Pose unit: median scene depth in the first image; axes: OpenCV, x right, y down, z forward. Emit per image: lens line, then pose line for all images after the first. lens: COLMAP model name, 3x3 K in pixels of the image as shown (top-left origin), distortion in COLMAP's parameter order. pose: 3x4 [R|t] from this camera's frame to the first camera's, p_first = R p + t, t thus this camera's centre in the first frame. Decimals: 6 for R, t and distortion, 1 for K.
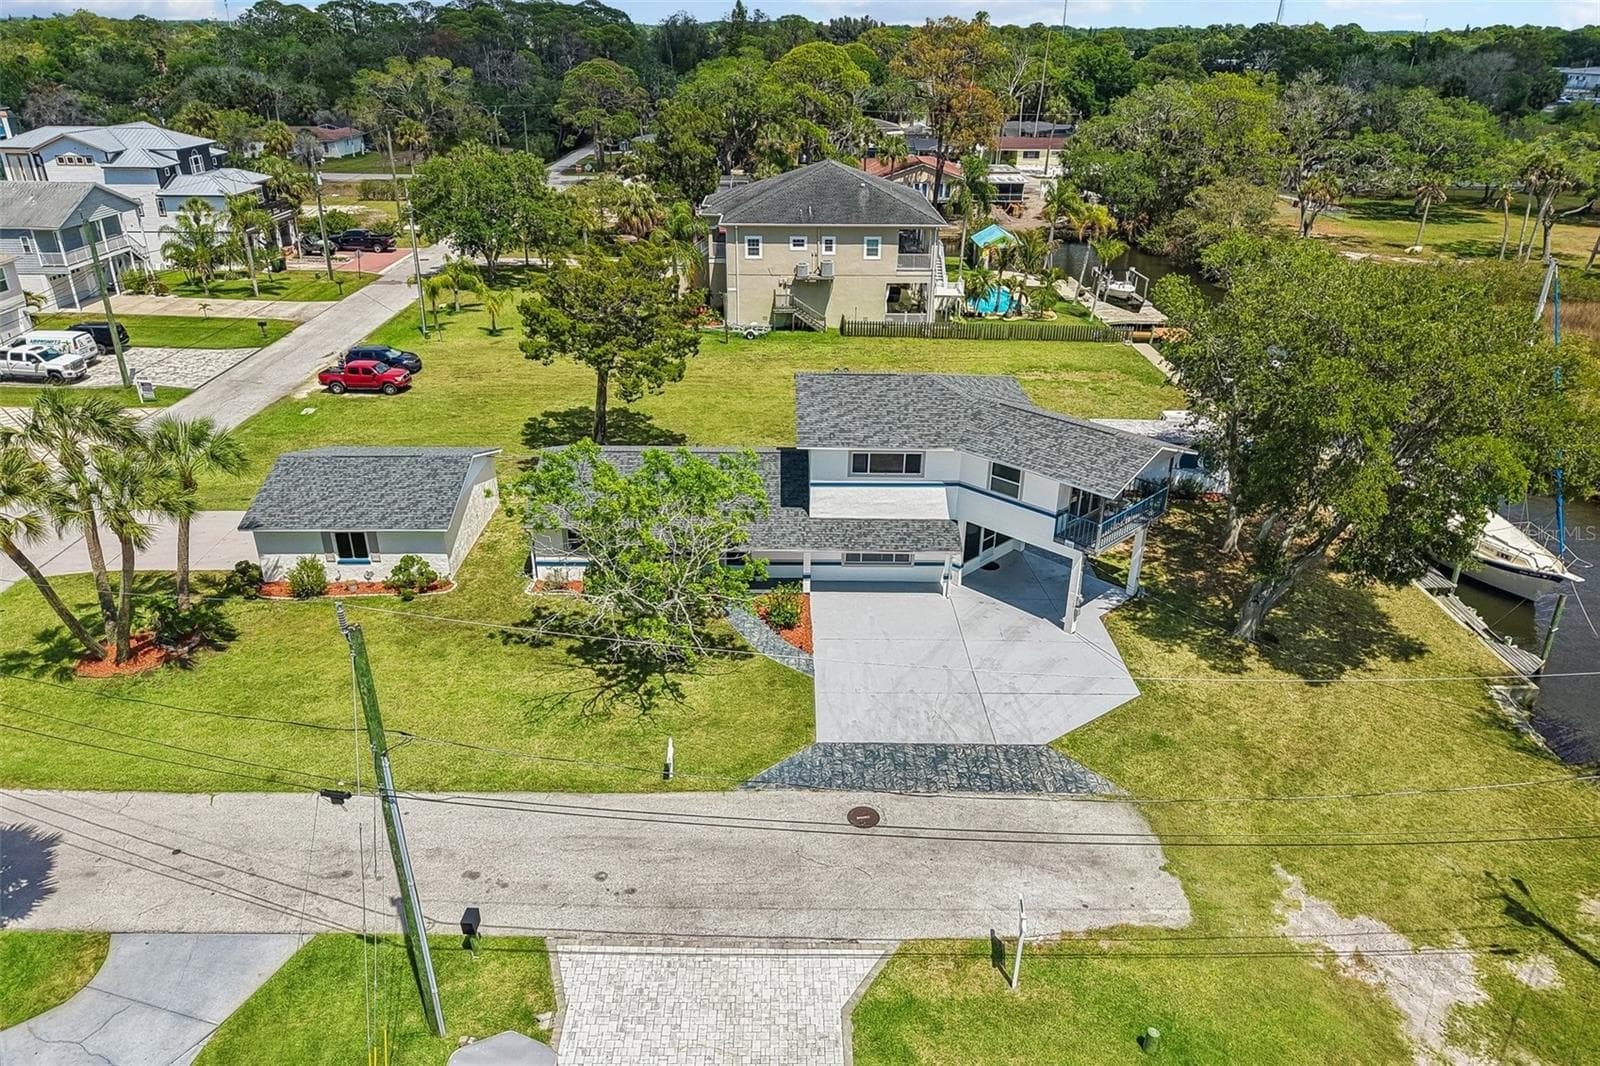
lens RADIAL K [[1109.2, 0, 800.0], [0, 1109.2, 533.0], [0, 0, 1]] dist [0.004643, -0.004526]
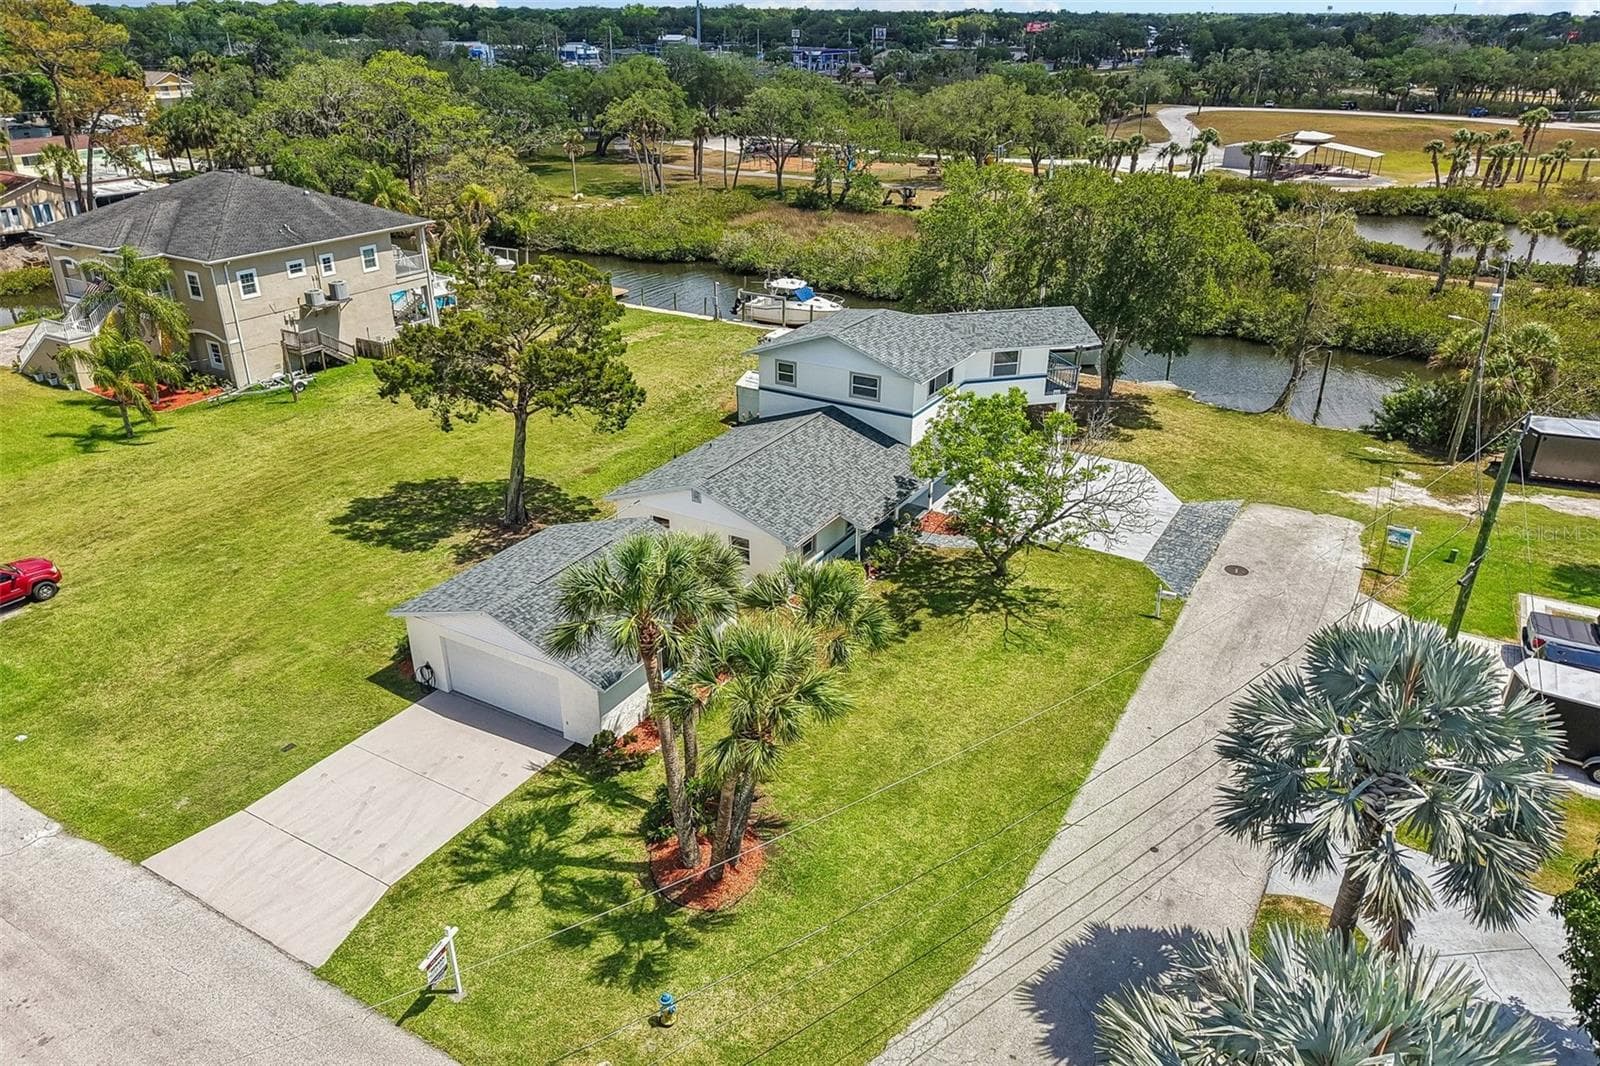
lens RADIAL K [[1109.2, 0, 800.0], [0, 1109.2, 533.0], [0, 0, 1]] dist [0.004643, -0.004526]
pose [[0.501800, -0.373811, 0.780040, -0.693715], [0.349104, 0.912611, 0.212763, -0.156171], [-0.791406, 0.165551, 0.588447, 0.291476]]
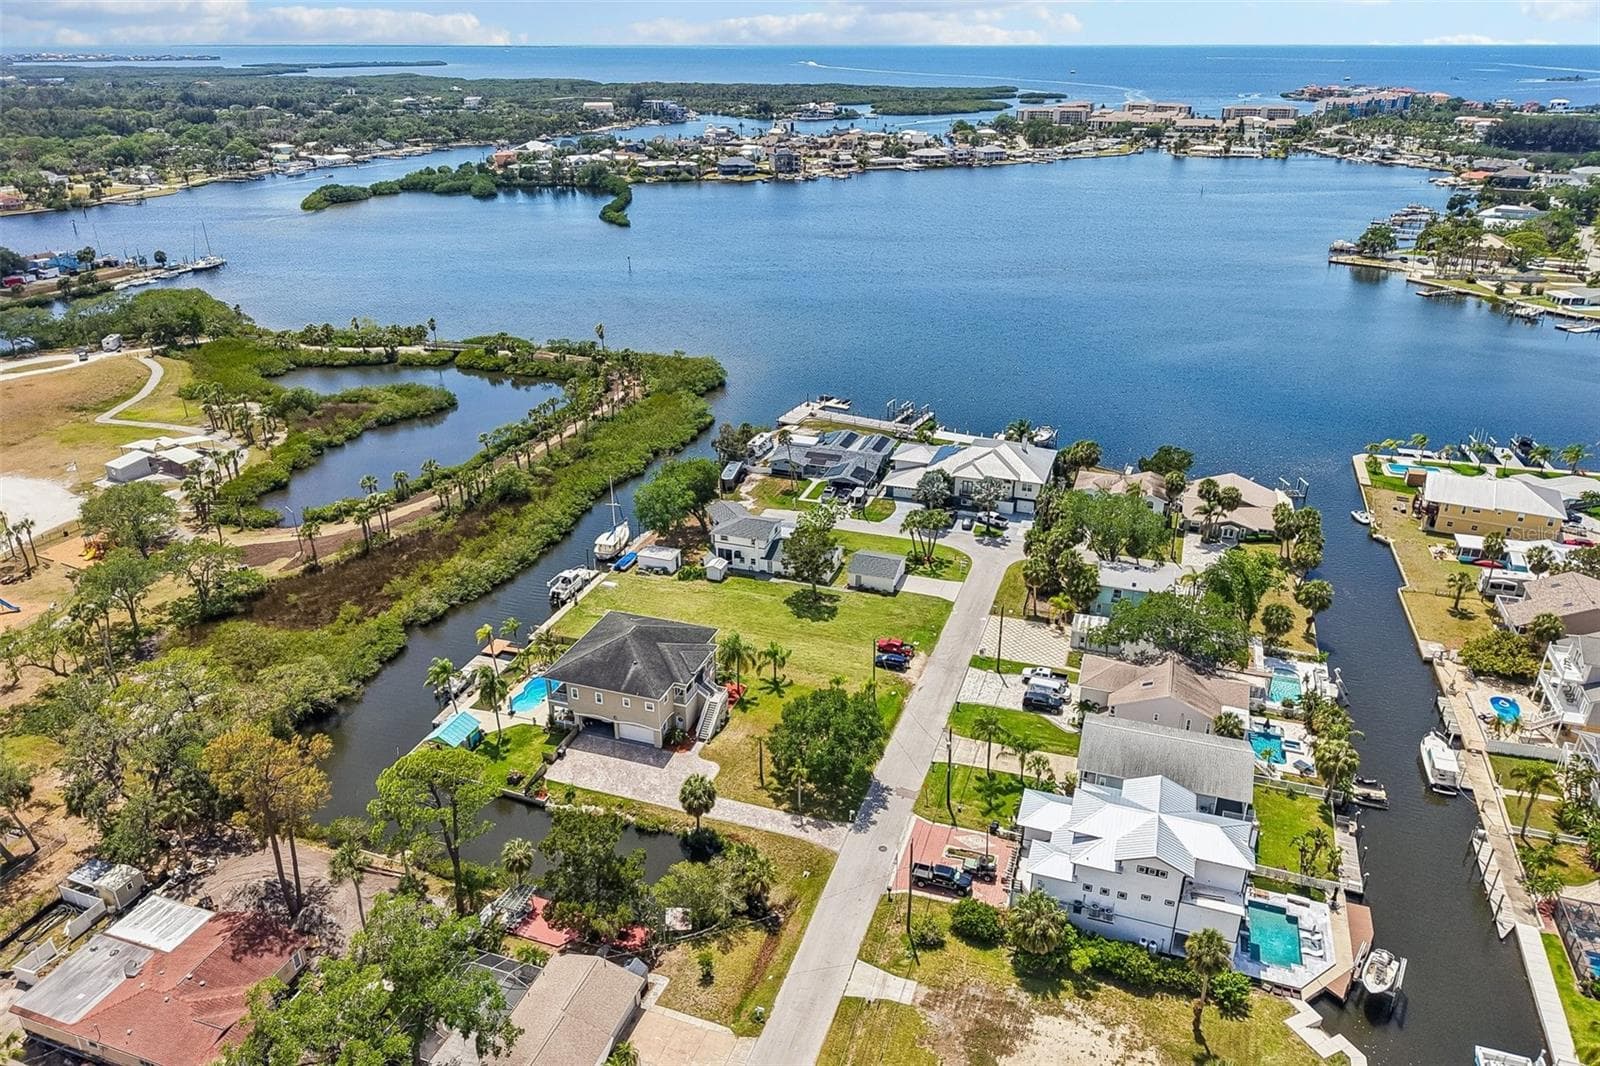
lens RADIAL K [[1088.2, 0, 800.0], [0, 1088.2, 533.0], [0, 0, 1]] dist [0.040065, -0.069057]
pose [[-0.947016, -0.140853, 0.288653, -0.922846], [0.122012, 0.673575, 0.728979, -2.256197], [-0.297108, 0.725574, -0.620700, 2.581421]]
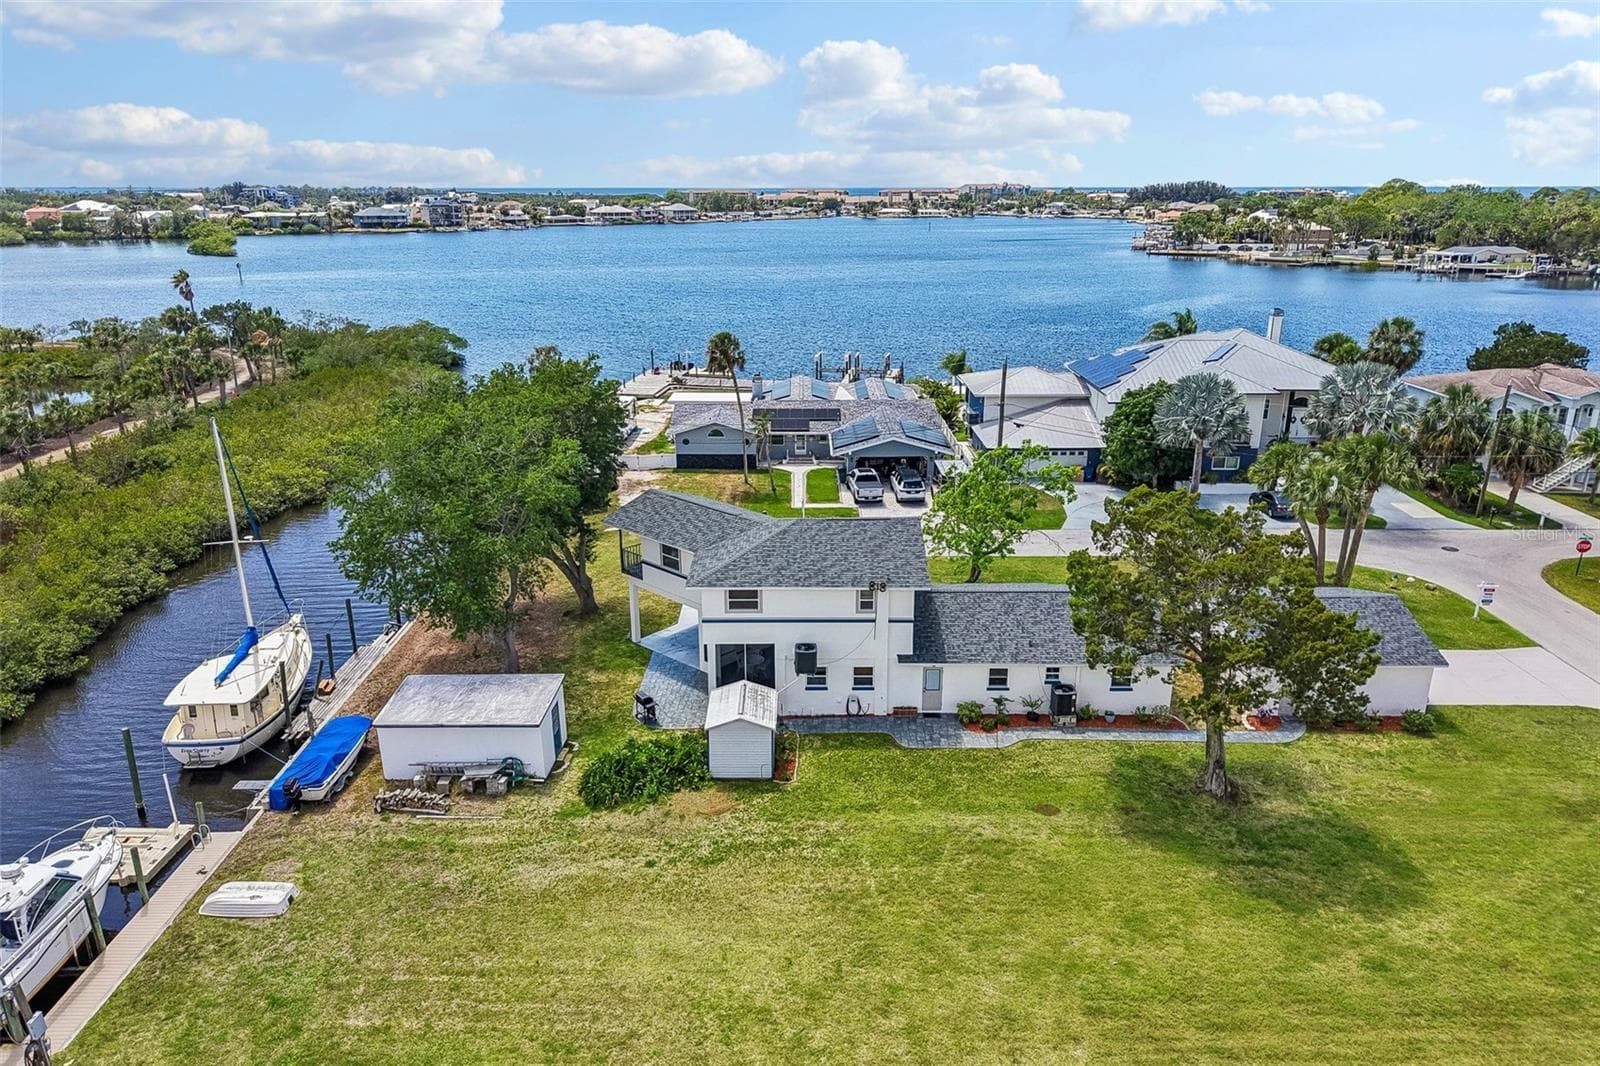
lens RADIAL K [[1082.8, 0, 800.0], [0, 1082.8, 533.0], [0, 0, 1]] dist [-0.002287, 0.000865]
pose [[-0.999965, -0.006912, -0.004773, 0.099733], [-0.008334, 0.745025, 0.666984, -0.621807], [-0.001054, 0.667000, -0.745057, 1.317452]]
